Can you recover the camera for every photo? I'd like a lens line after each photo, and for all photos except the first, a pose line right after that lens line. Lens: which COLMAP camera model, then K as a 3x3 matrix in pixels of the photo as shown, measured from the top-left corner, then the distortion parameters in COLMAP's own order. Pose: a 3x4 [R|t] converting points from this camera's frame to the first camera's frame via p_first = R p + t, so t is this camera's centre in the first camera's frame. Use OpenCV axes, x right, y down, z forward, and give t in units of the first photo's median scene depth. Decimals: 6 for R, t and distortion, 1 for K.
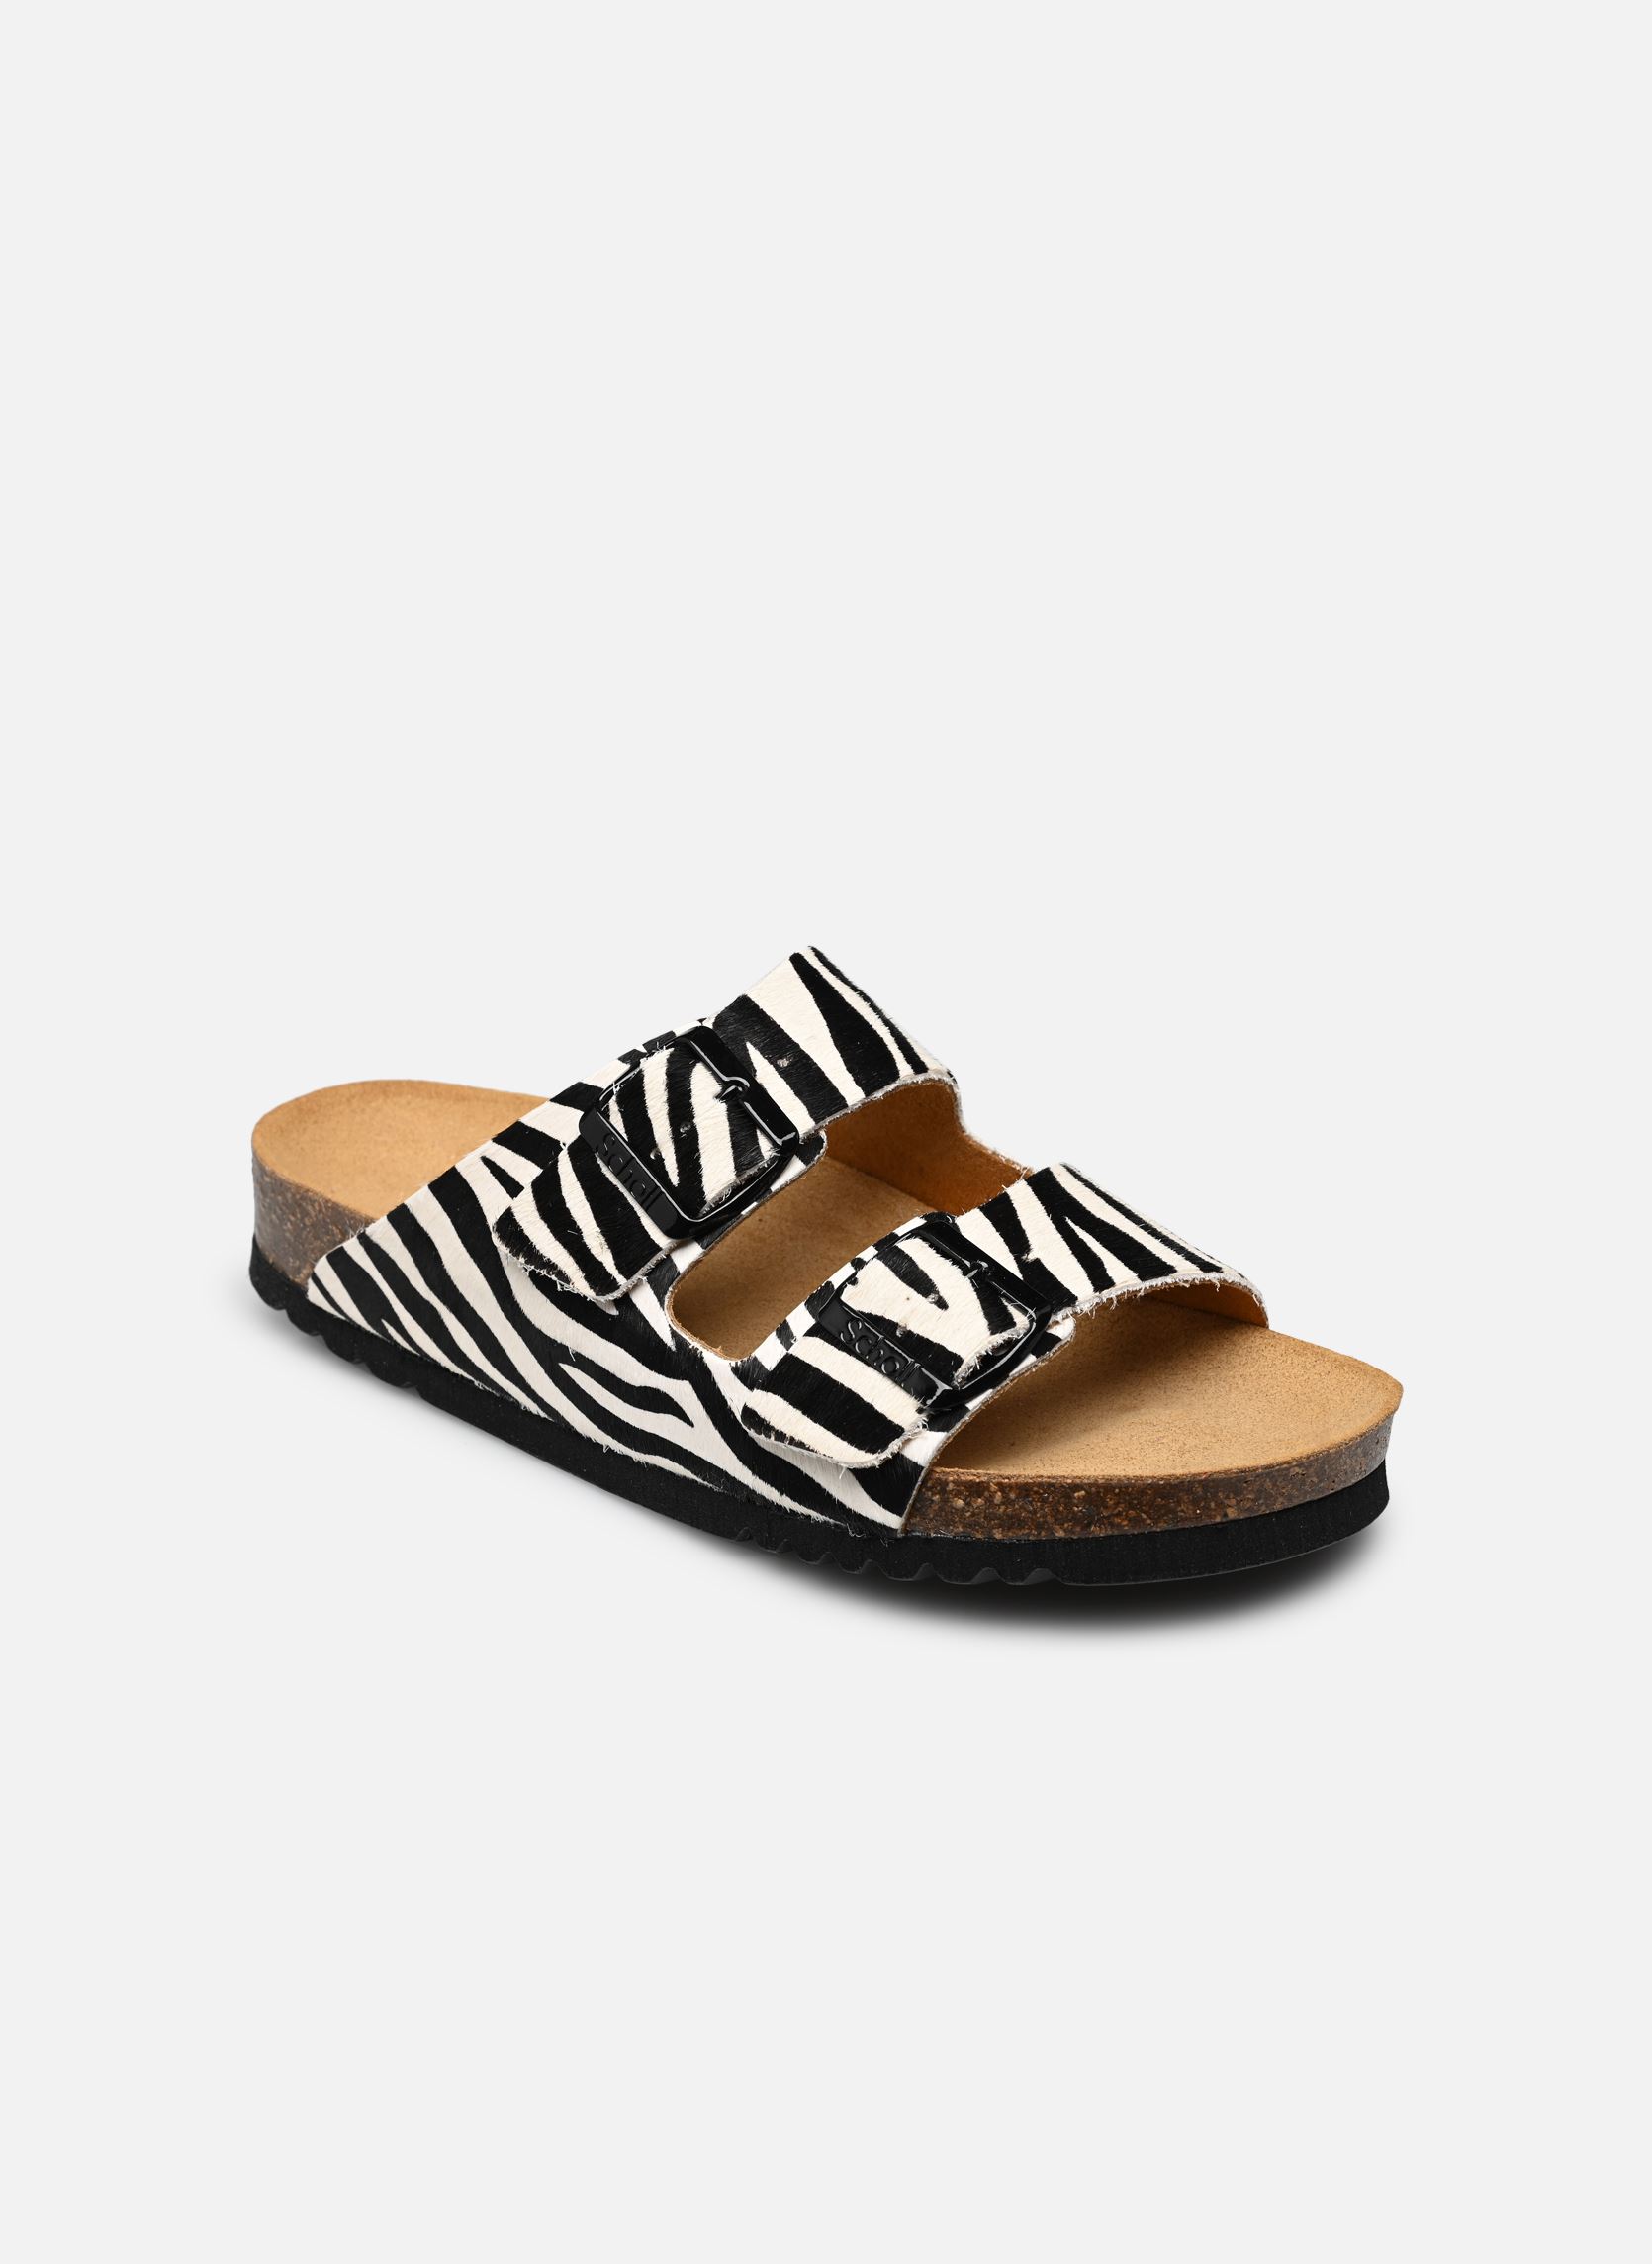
lens RADIAL K [[7286.5, 0, 827.7], [0, 7286.5, 1134.8], [0, 0, 1]] dist [-0.839081, 0.000000]
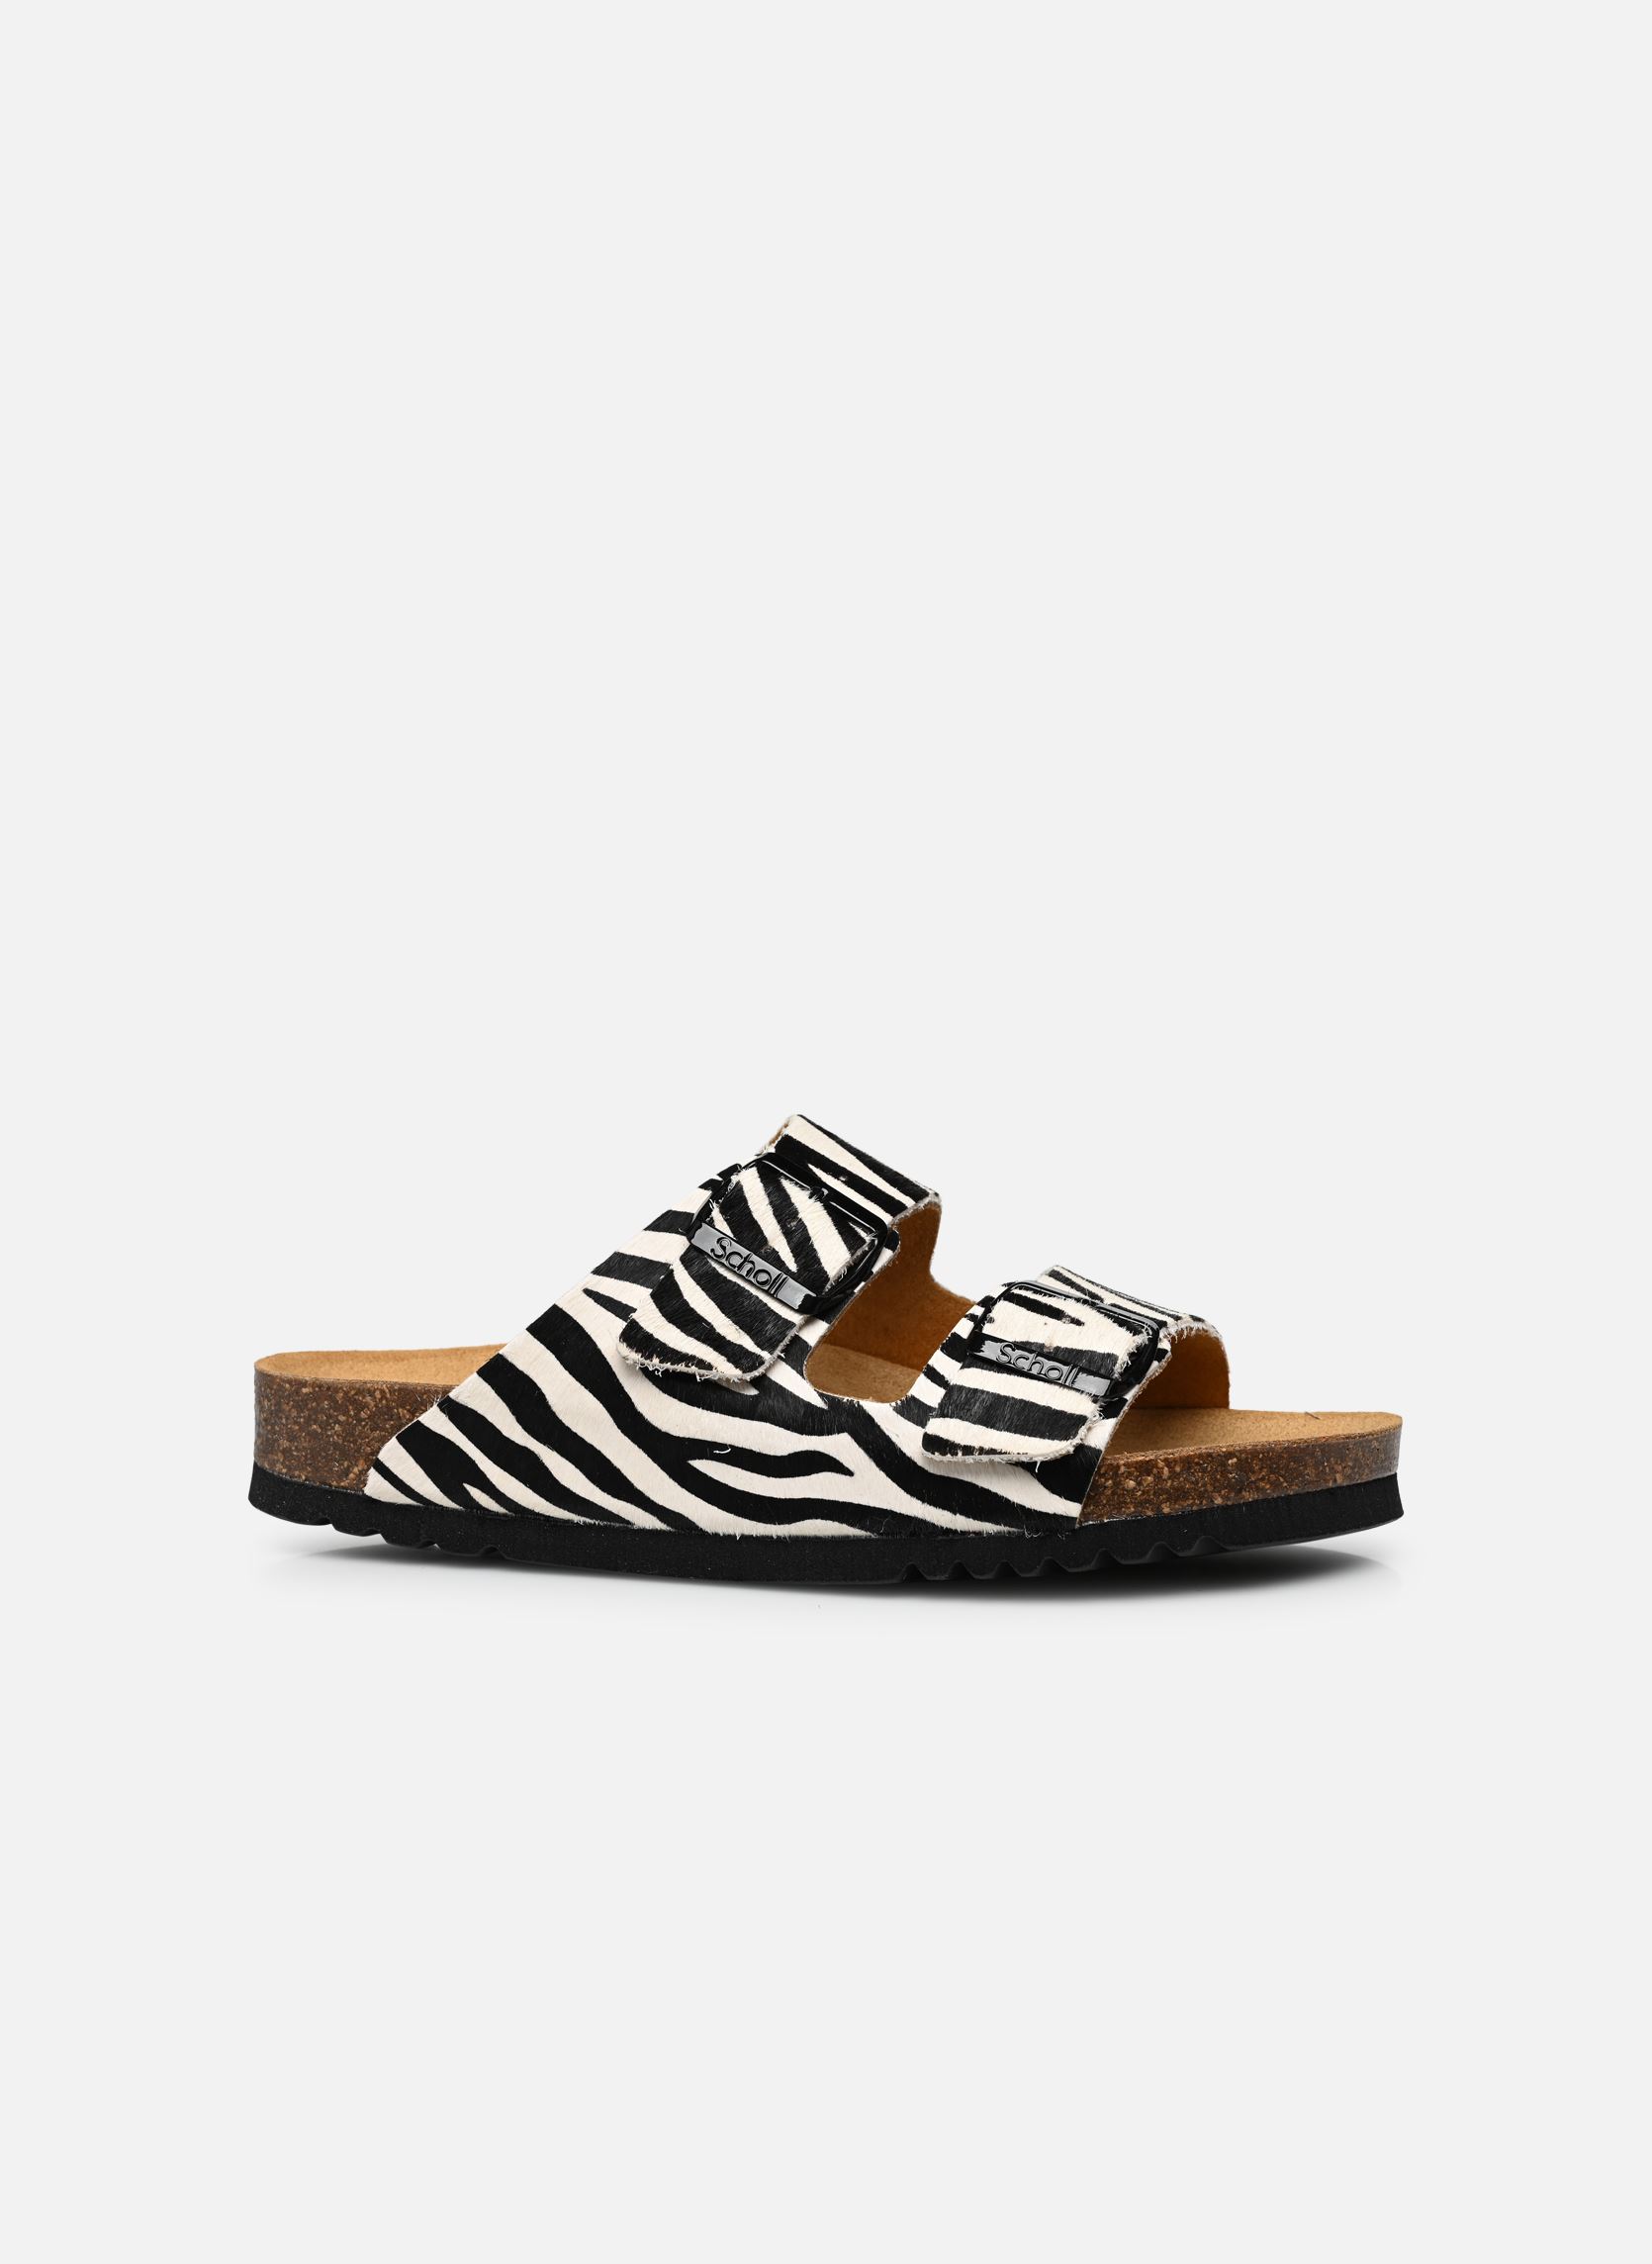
lens RADIAL K [[7286.5, 0, 825.8], [0, 7286.5, 1131.9], [0, 0, 1]] dist [-0.839081, 0.000000]
pose [[0.838740, 0.012223, 0.544394, -0.629985], [0.211733, 0.913755, -0.346730, 0.378420], [-0.501681, 0.406082, 0.763815, 0.146948]]
